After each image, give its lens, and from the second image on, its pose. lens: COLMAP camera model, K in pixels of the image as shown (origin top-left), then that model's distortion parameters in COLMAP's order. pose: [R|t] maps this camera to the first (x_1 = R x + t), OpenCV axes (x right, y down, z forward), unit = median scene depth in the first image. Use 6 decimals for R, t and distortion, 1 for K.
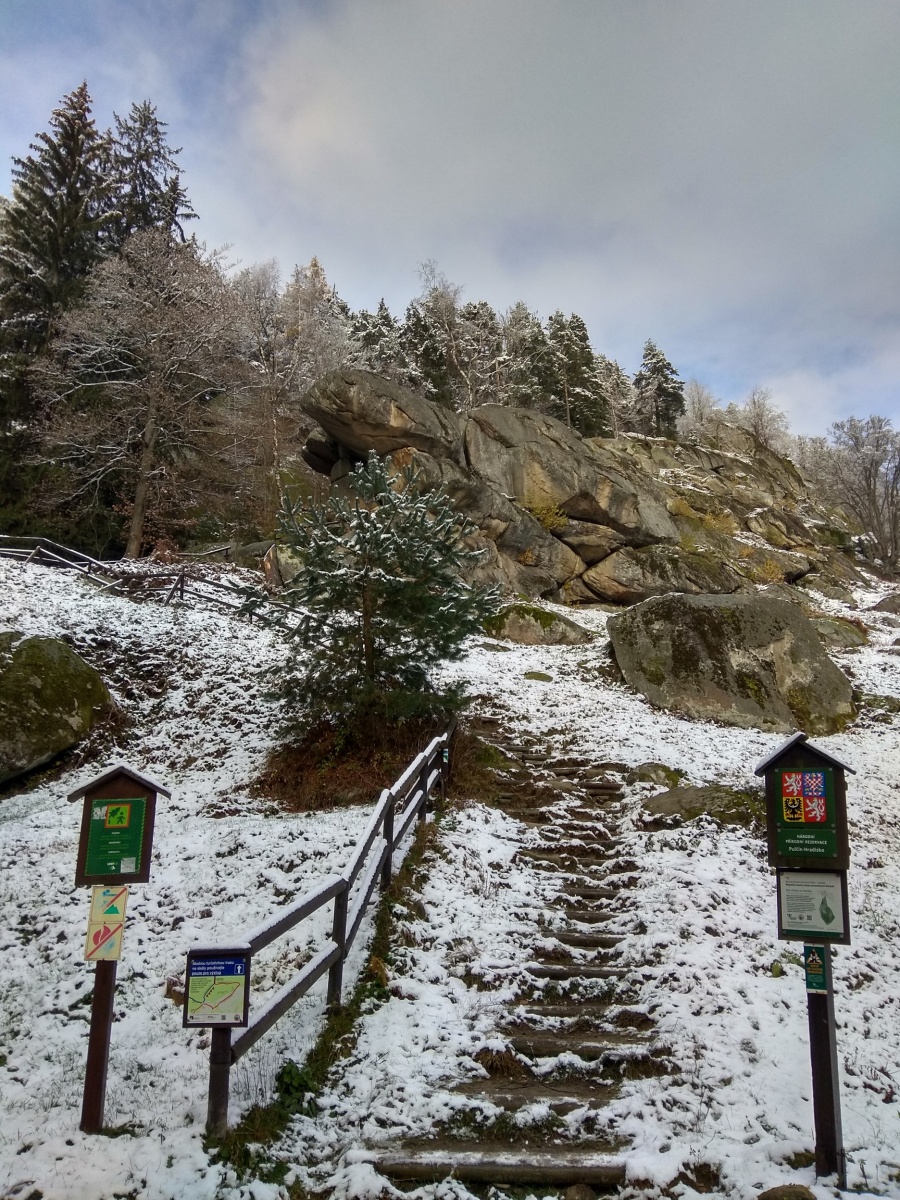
lens RADIAL K [[970.1, 0, 428.6], [0, 970.1, 574.4], [0, 0, 1]] dist [0.106167, -0.143748]
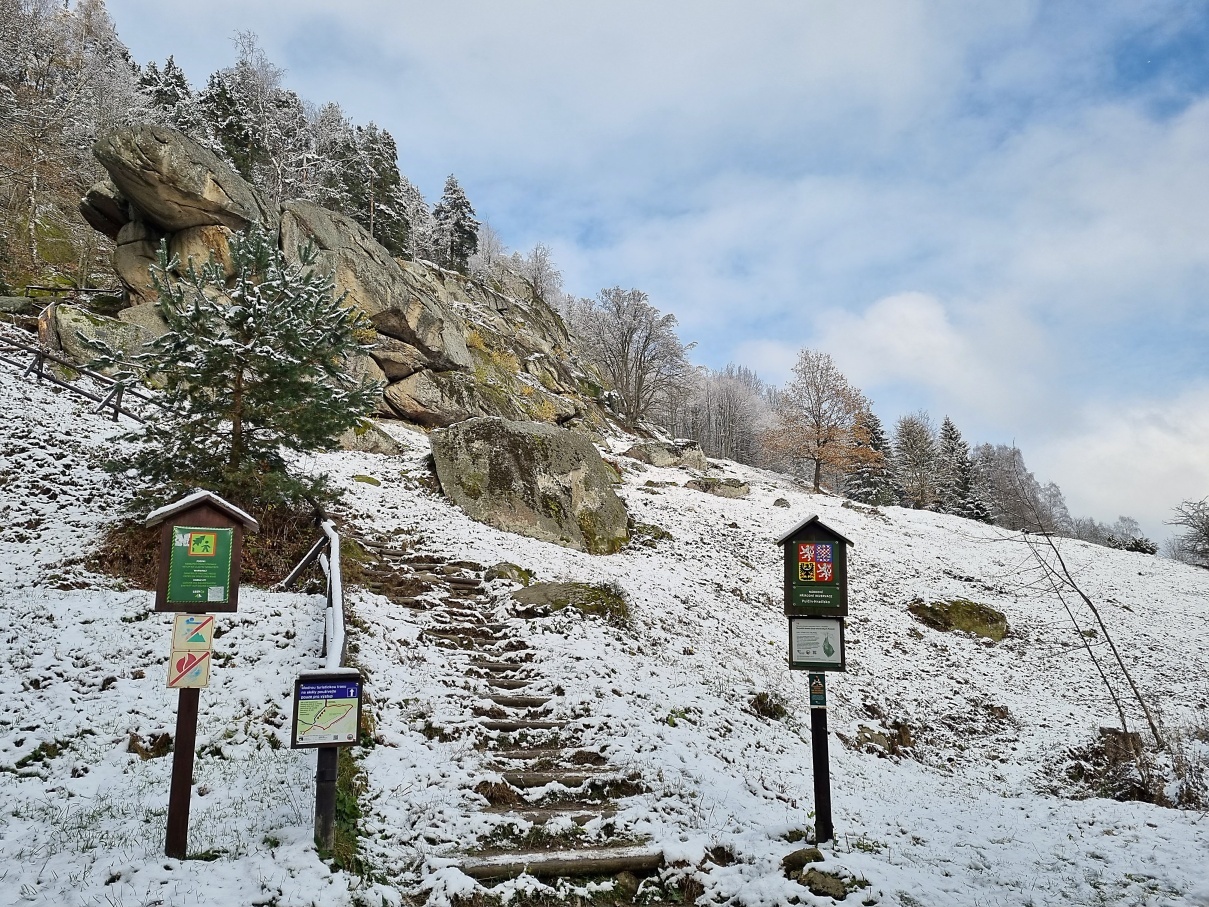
lens RADIAL K [[951.7, 0, 607.3], [0, 951.7, 441.2], [0, 0, 1]] dist [0.053986, -0.011391]
pose [[0.896983, 0.118492, 0.425889, -0.144865], [-0.136038, 0.990644, 0.010895, 0.032381], [-0.420614, -0.067709, 0.904710, -0.001484]]
